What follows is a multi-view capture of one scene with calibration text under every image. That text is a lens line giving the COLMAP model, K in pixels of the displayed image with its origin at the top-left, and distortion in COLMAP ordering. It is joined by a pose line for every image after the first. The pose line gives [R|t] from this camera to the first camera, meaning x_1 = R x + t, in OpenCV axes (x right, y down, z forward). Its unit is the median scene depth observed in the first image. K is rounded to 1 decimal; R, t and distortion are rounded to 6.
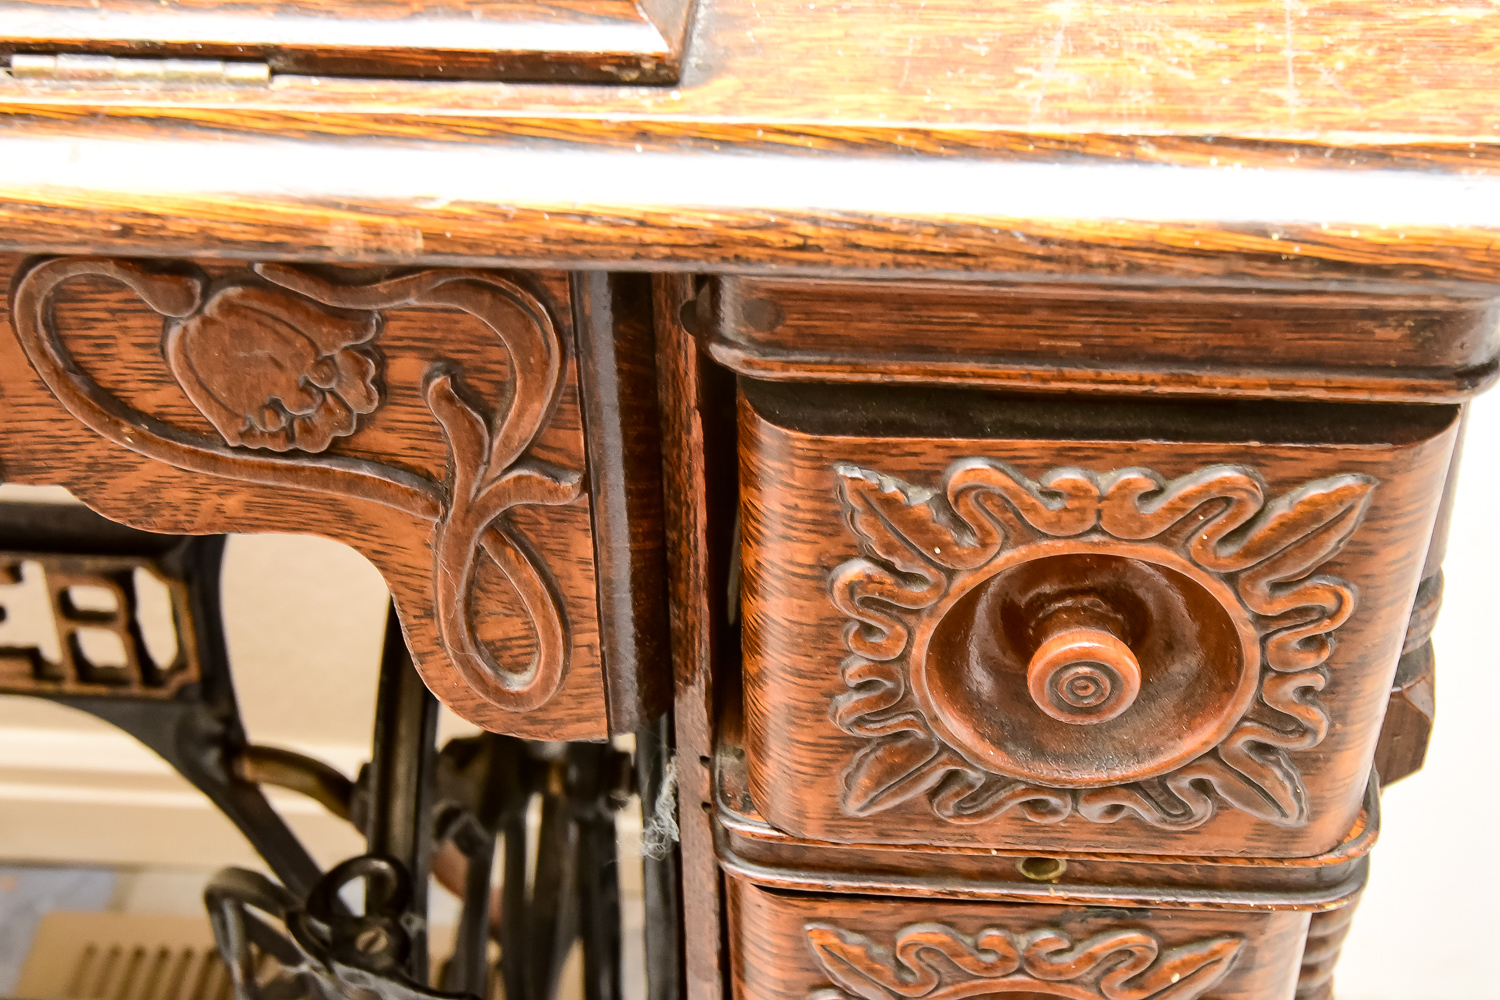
lens RADIAL K [[2199.5, 0, 755.6], [0, 2199.5, 513.4], [0, 0, 1]] dist [0.046395, 0.000000]
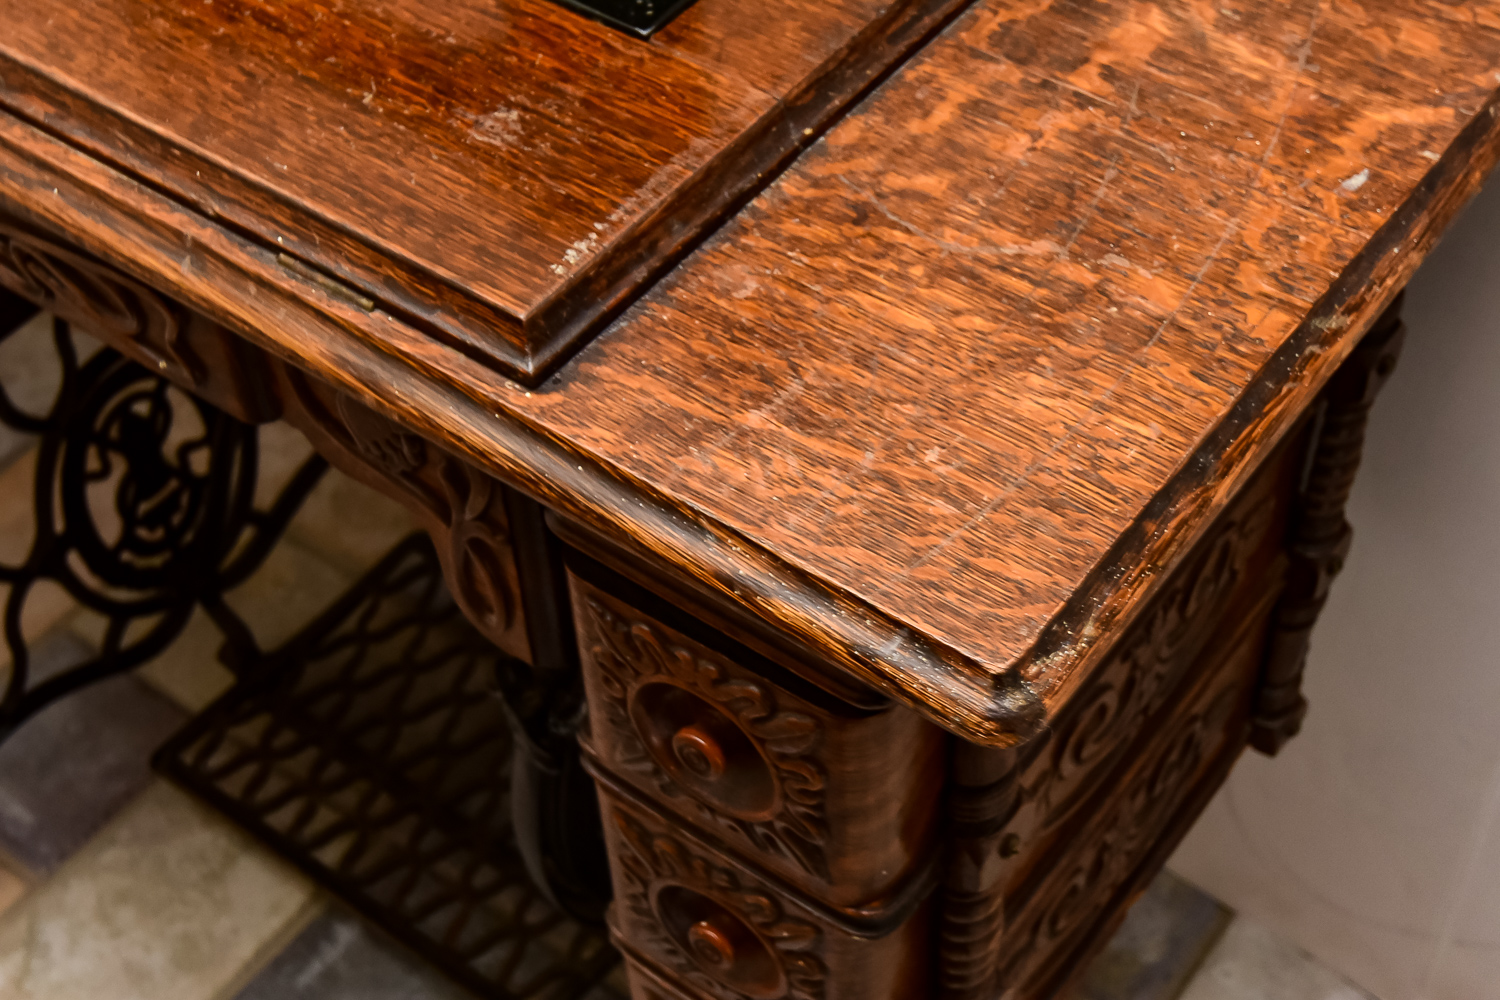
lens RADIAL K [[2199.5, 0, 756.5], [0, 2199.5, 504.9], [0, 0, 1]] dist [0.046395, 0.000000]
pose [[0.844020, 0.386865, -0.371438, 0.779010], [-0.329891, 0.920553, 0.209175, -0.502554], [0.422851, -0.054014, 0.904588, -0.581527]]
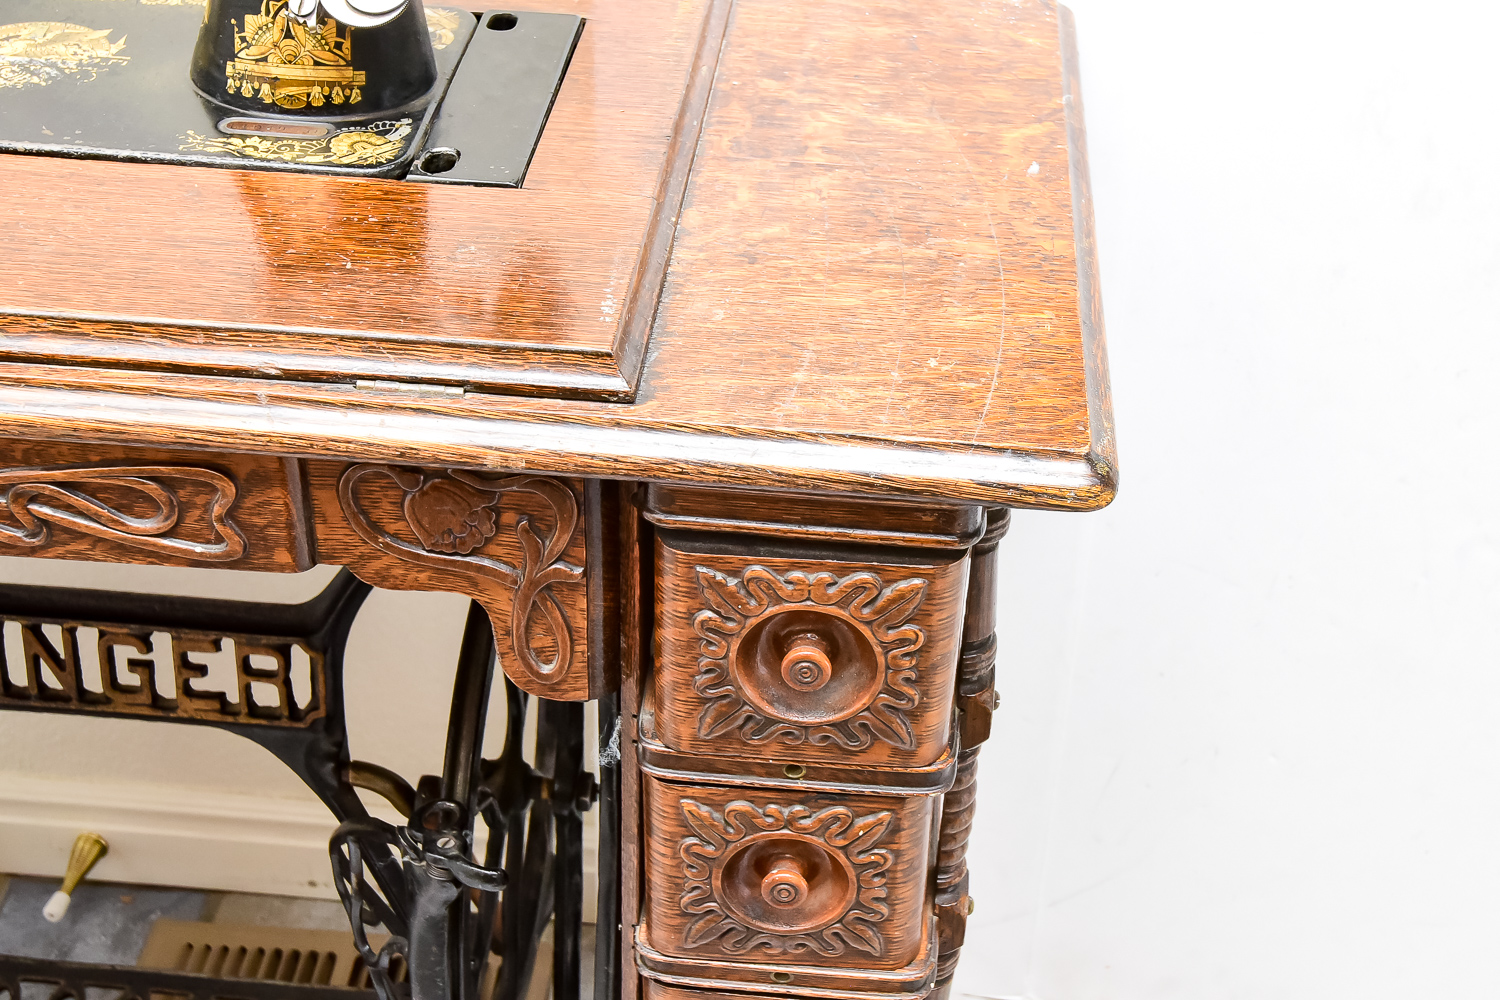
lens RADIAL K [[2199.5, 0, 755.9], [0, 2199.5, 498.8], [0, 0, 1]] dist [0.046395, 0.000000]
pose [[0.999099, 0.039796, 0.014746, 0.059738], [-0.038211, 0.994692, -0.095536, 0.119245], [-0.018470, 0.094887, 0.995317, -1.233659]]
